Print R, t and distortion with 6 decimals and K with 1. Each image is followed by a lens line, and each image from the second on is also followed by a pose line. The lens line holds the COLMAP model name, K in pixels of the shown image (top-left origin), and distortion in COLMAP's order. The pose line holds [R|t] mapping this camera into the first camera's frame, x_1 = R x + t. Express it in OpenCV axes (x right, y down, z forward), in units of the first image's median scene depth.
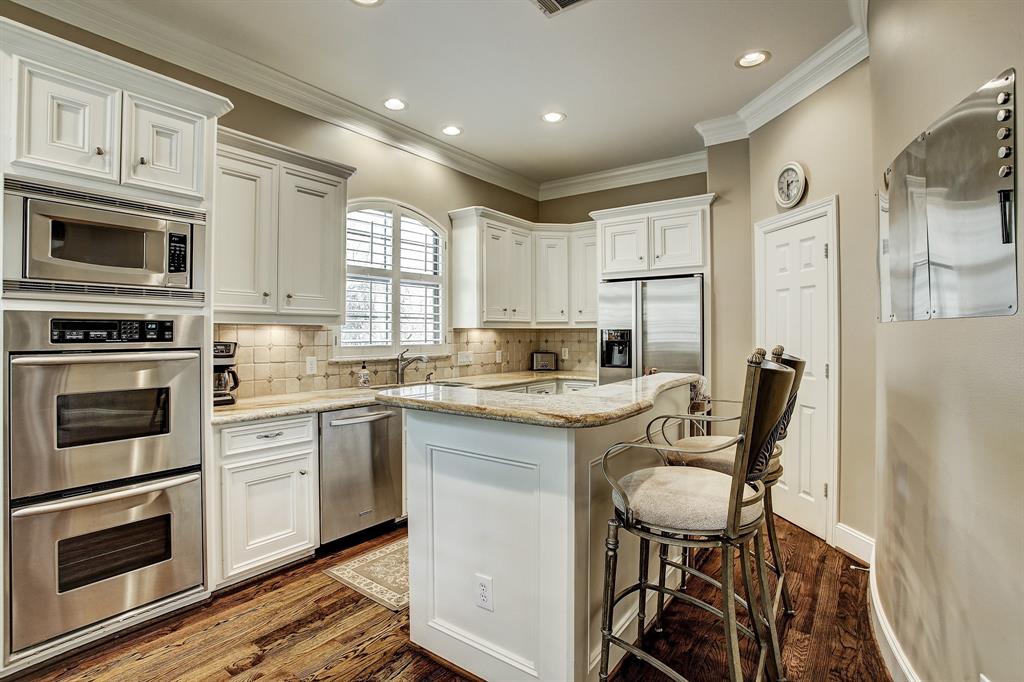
lens RADIAL K [[507.7, 0, 517.3], [0, 507.7, 335.9], [0, 0, 1]] dist [-0.060433, 0.012153]
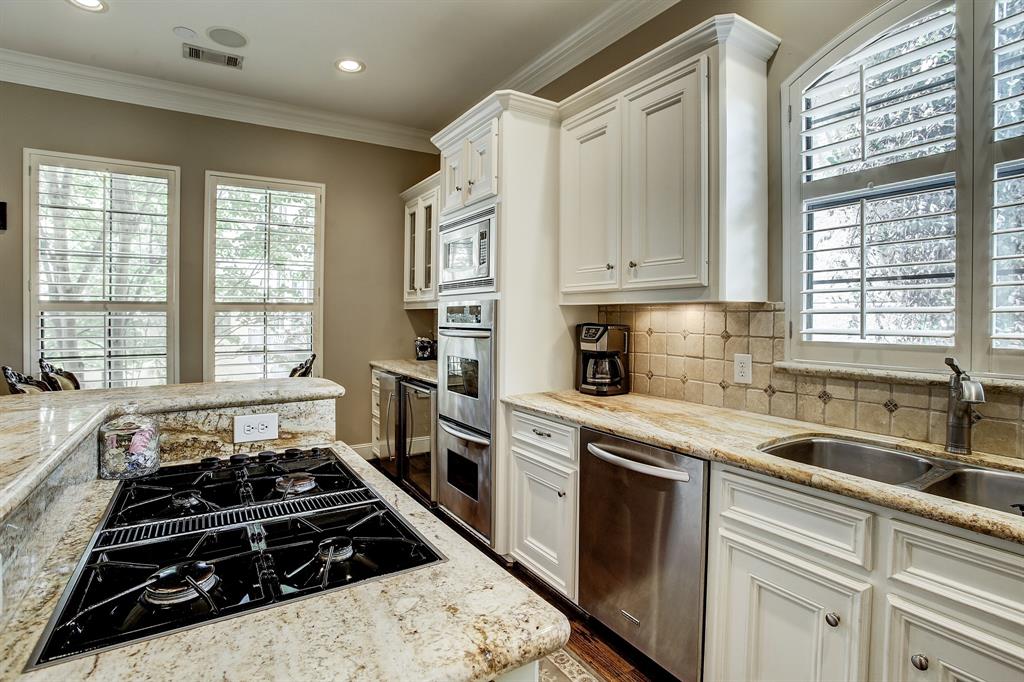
lens RADIAL K [[507.7, 0, 524.7], [0, 507.7, 315.1], [0, 0, 1]] dist [-0.060433, 0.012153]
pose [[-0.387906, 0.000412, -0.921699, 0.412497], [-0.001863, 0.999998, 0.001231, -0.009880], [0.921697, 0.002194, -0.387905, 1.631624]]
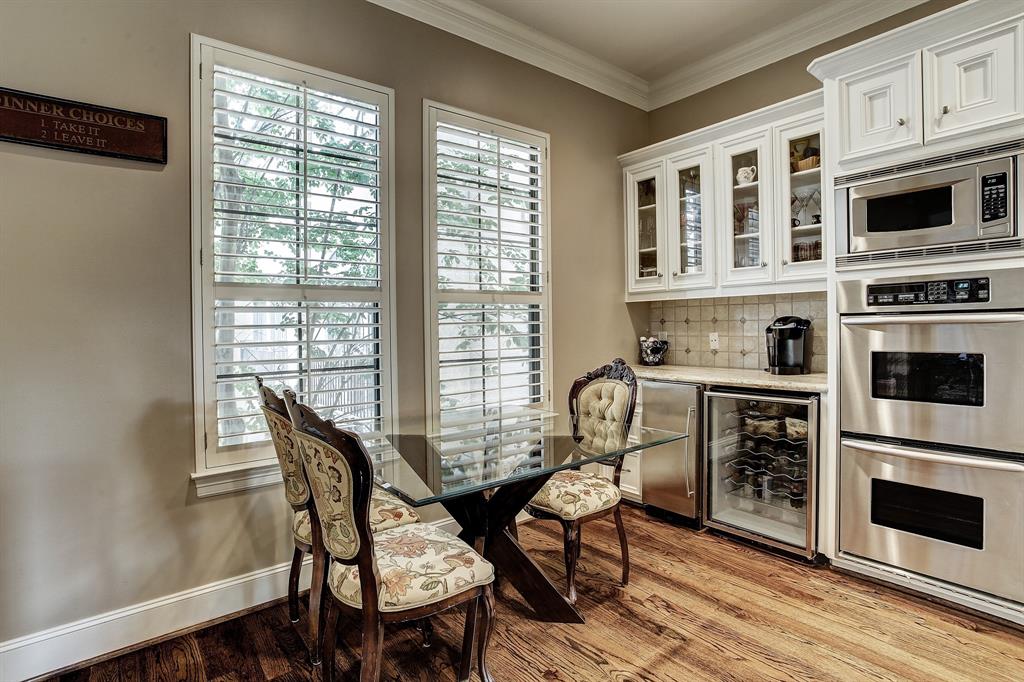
lens RADIAL K [[507.7, 0, 515.4], [0, 507.7, 335.3], [0, 0, 1]] dist [-0.060433, 0.012153]
pose [[-0.295689, 0.022826, -0.955011, 0.357343], [0.015215, 0.999700, 0.019183, 0.041774], [0.955163, -0.008859, -0.295948, 0.464235]]
